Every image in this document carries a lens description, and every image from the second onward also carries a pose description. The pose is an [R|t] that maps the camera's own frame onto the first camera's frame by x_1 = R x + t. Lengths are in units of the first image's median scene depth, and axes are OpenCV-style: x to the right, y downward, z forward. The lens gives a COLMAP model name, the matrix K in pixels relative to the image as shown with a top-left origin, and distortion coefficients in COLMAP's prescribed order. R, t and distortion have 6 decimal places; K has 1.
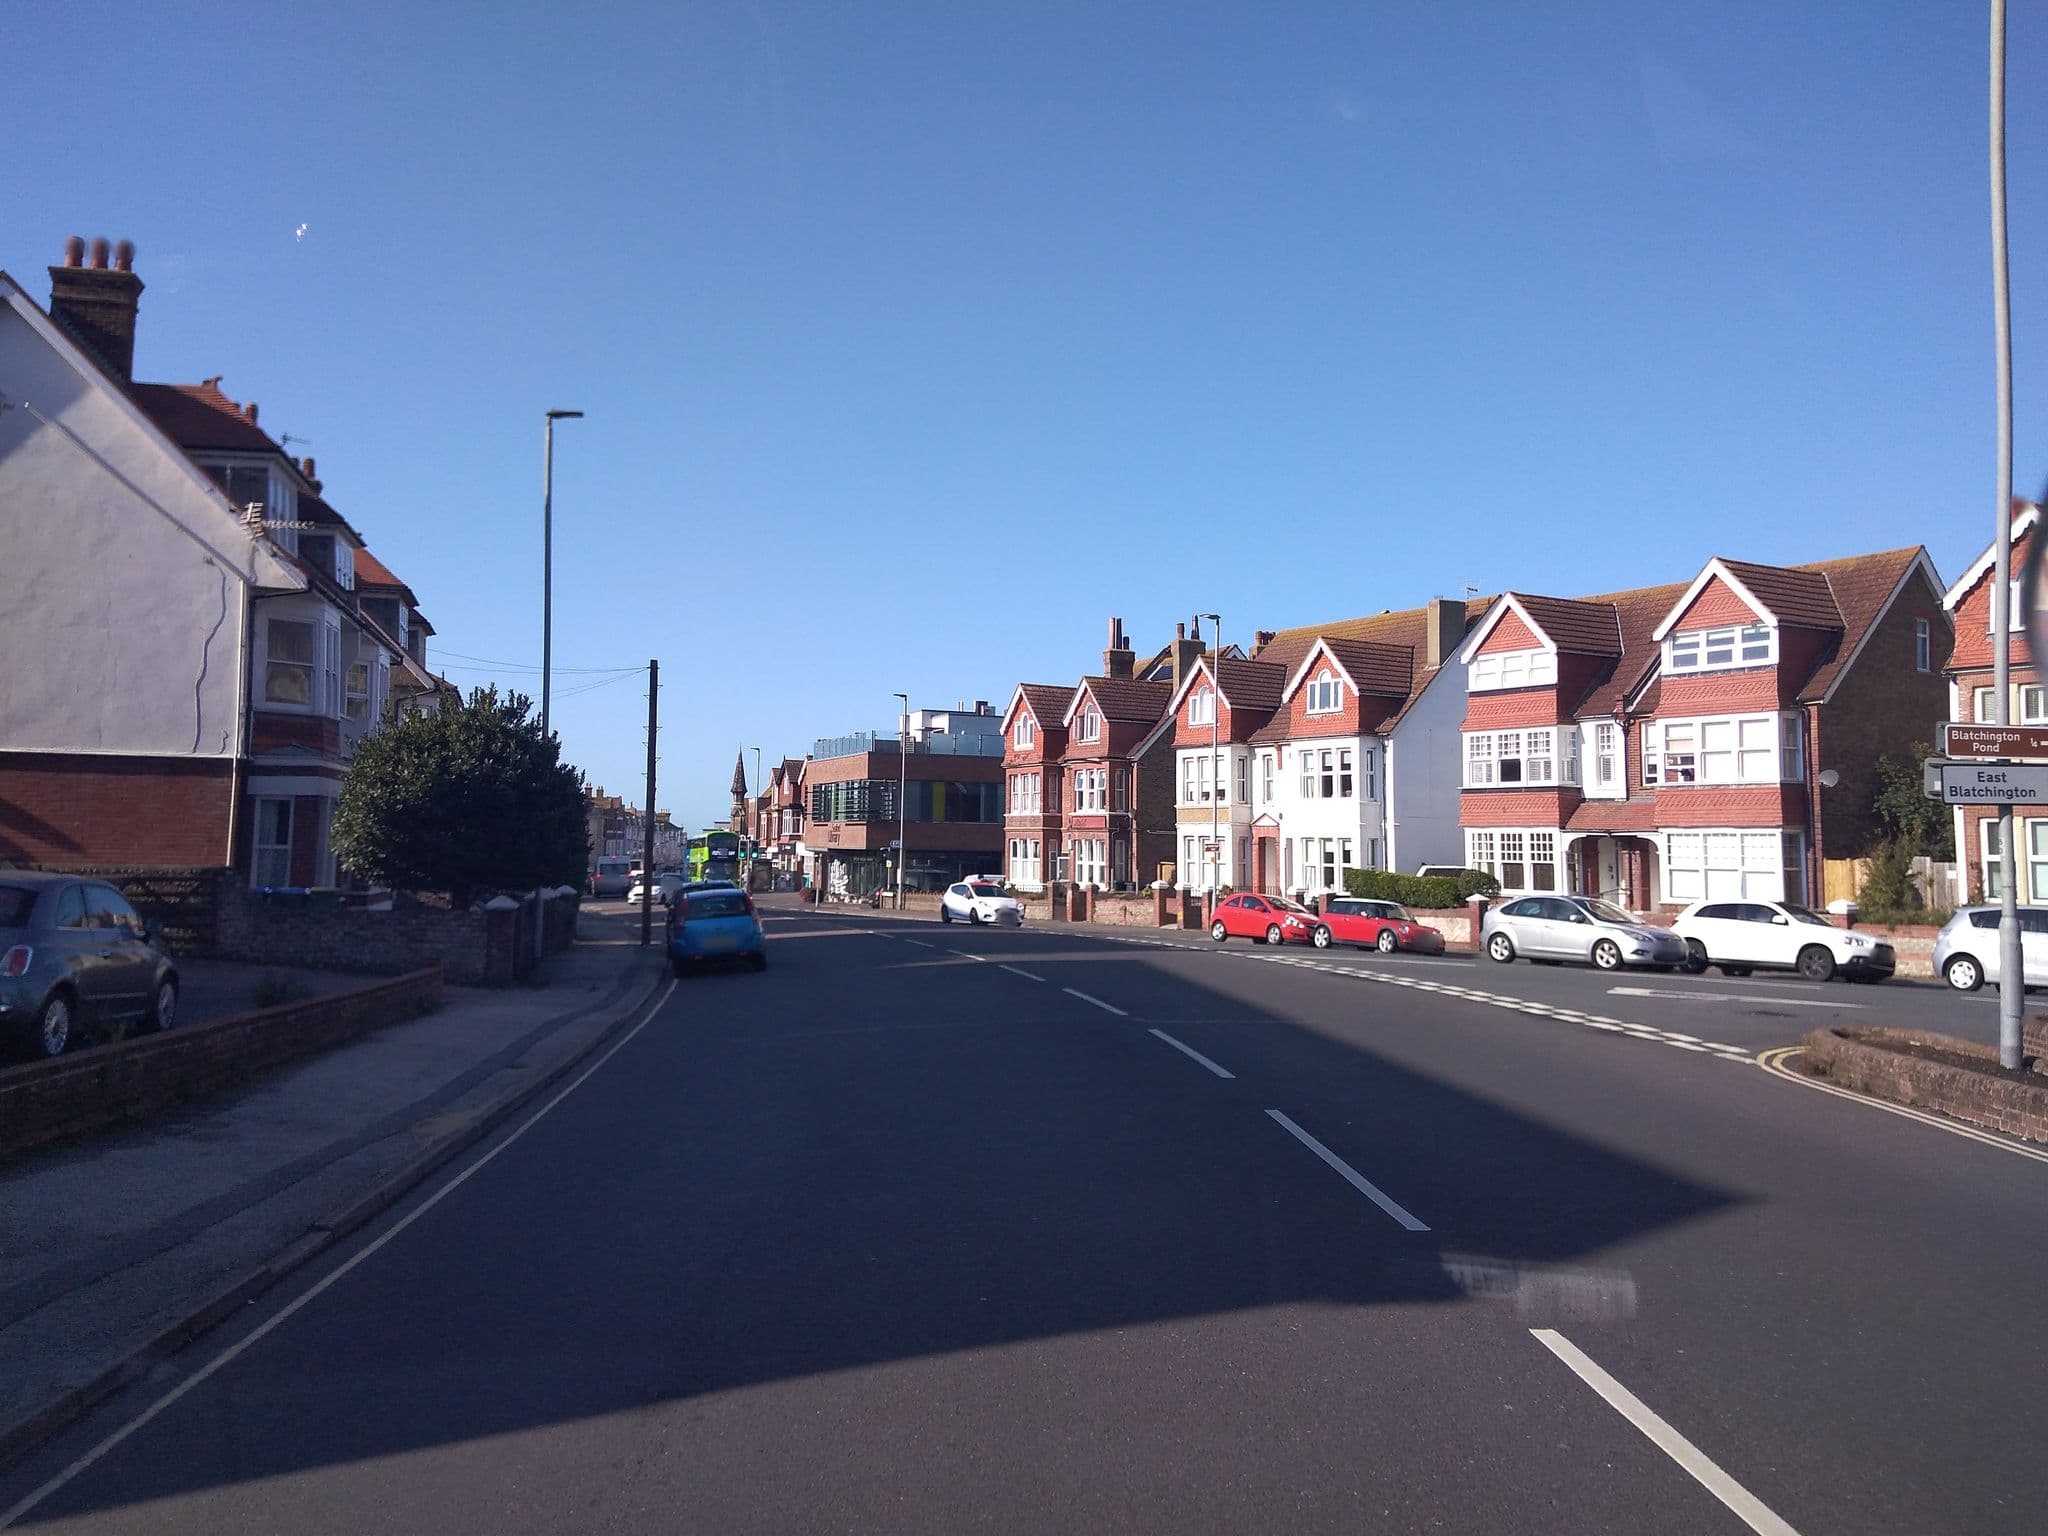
lens RADIAL K [[1563.0, 0, 999.7], [0, 1563.0, 706.6], [0, 0, 1]] dist [0.014711, -0.042932]
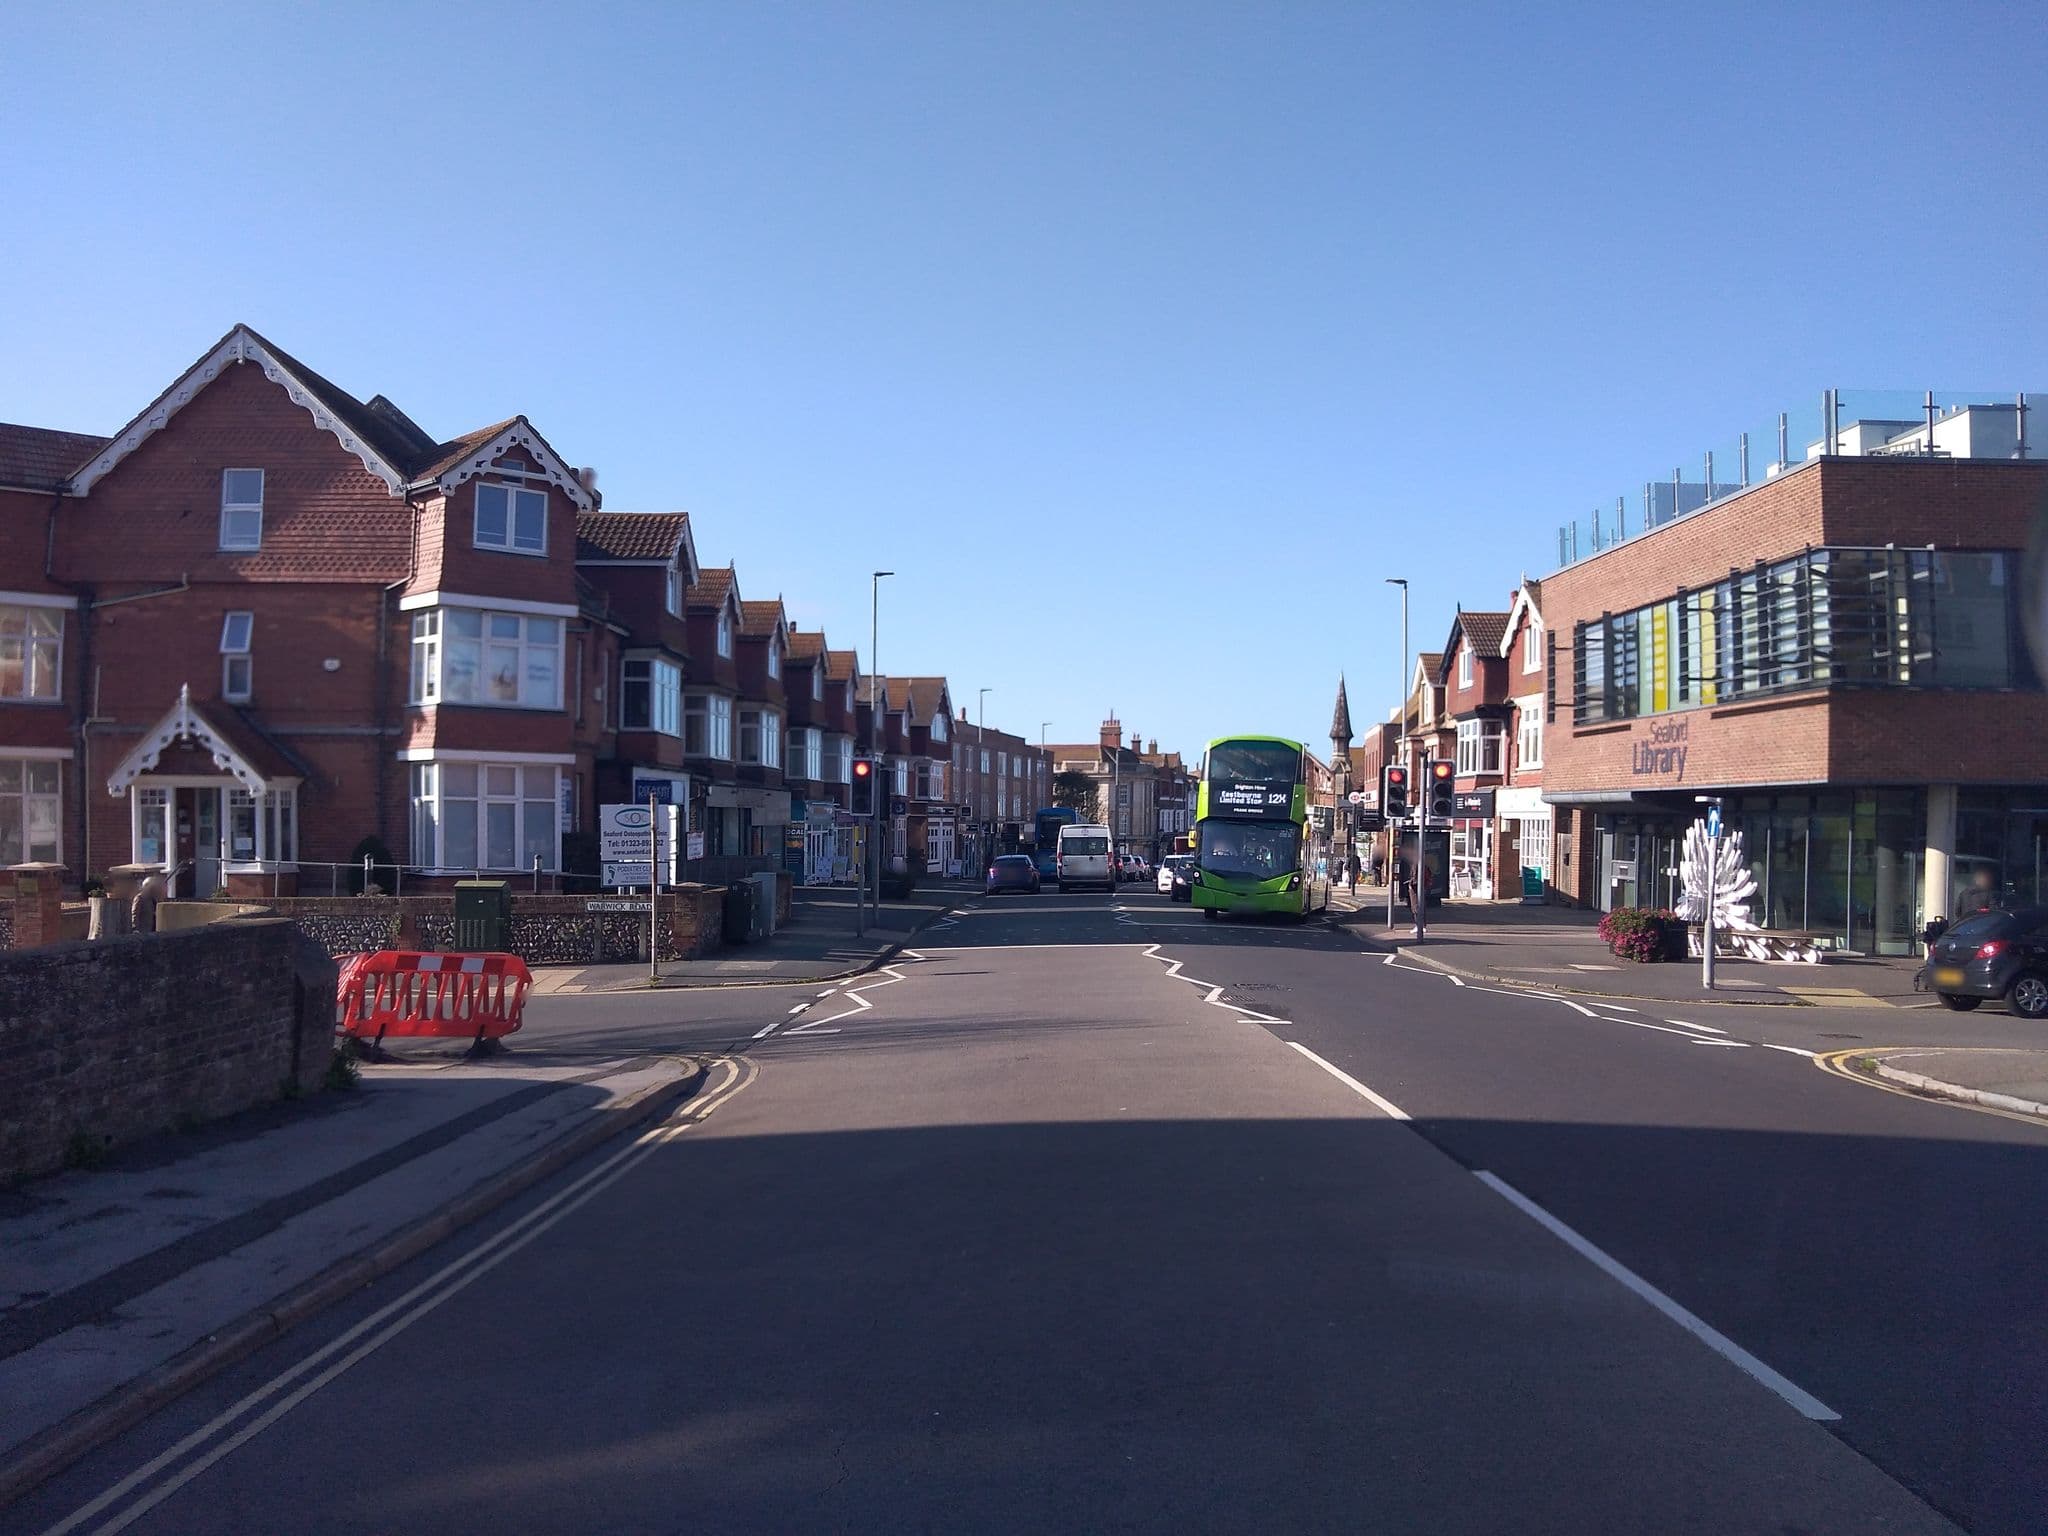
lens RADIAL K [[1563.0, 0, 977.1], [0, 1563.0, 805.5], [0, 0, 1]] dist [0.014711, -0.042932]
pose [[0.926257, -0.006897, -0.376829, -0.208187], [0.035186, 0.997048, 0.068239, 0.117197], [0.375246, -0.076466, 0.923766, 1.120165]]
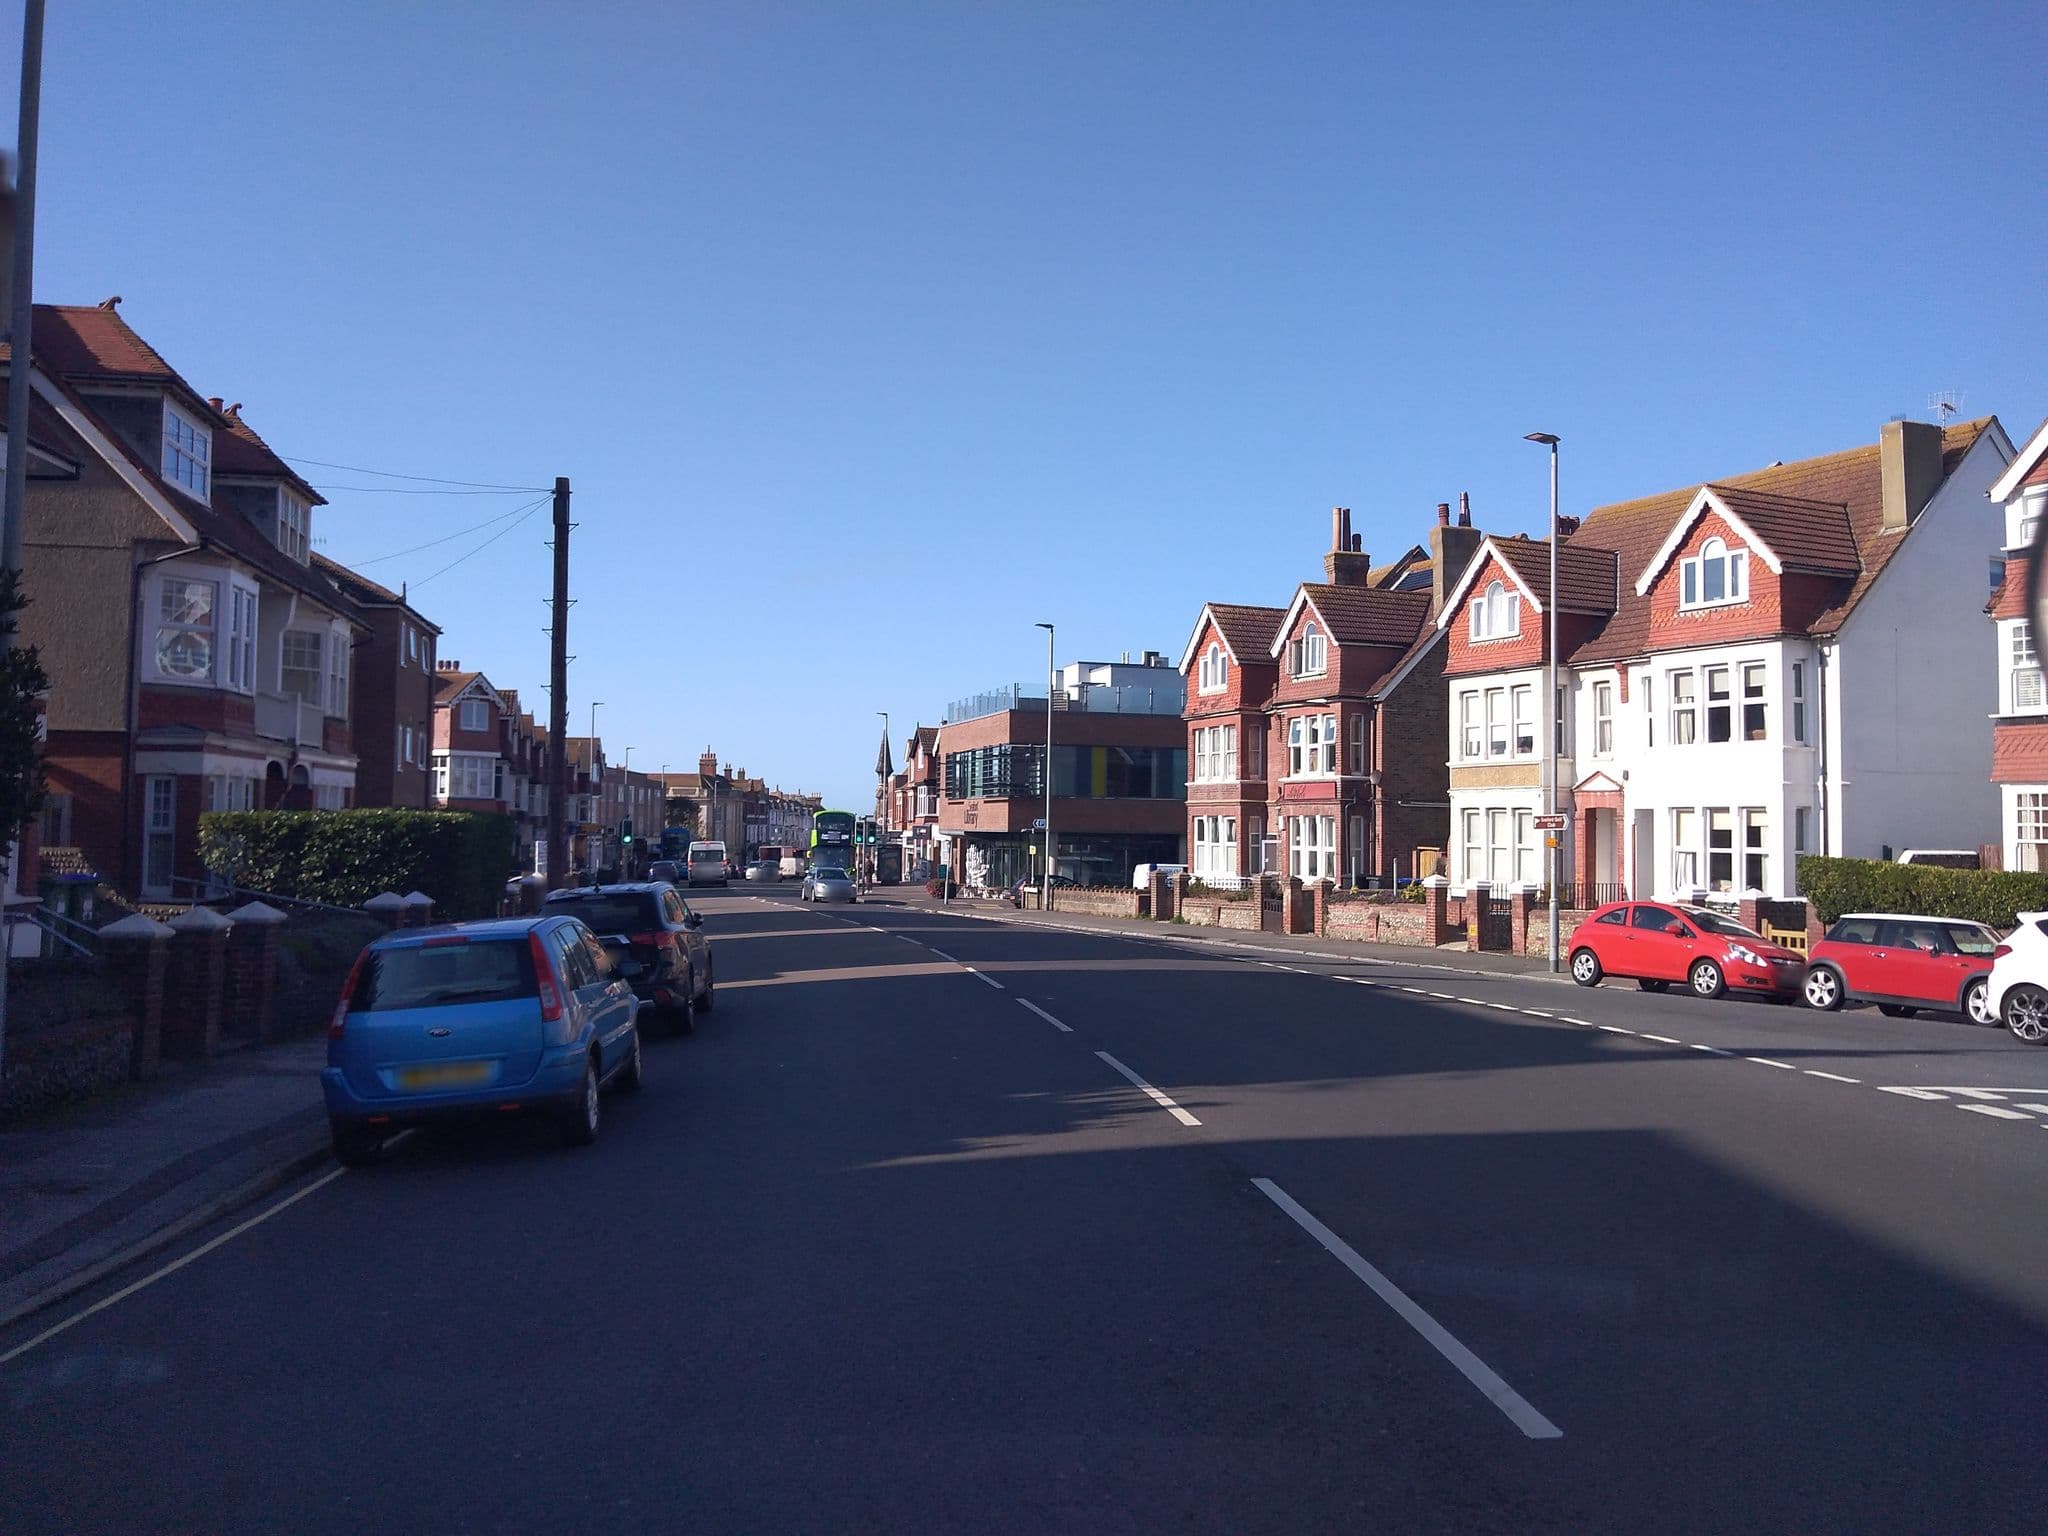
lens RADIAL K [[1563.0, 0, 1010.5], [0, 1563.0, 779.4], [0, 0, 1]] dist [0.014711, -0.042932]
pose [[0.995066, -0.005970, -0.099034, -0.008978], [0.011411, 0.998451, 0.054463, 0.035605], [0.098555, -0.055324, 0.993593, 0.352442]]
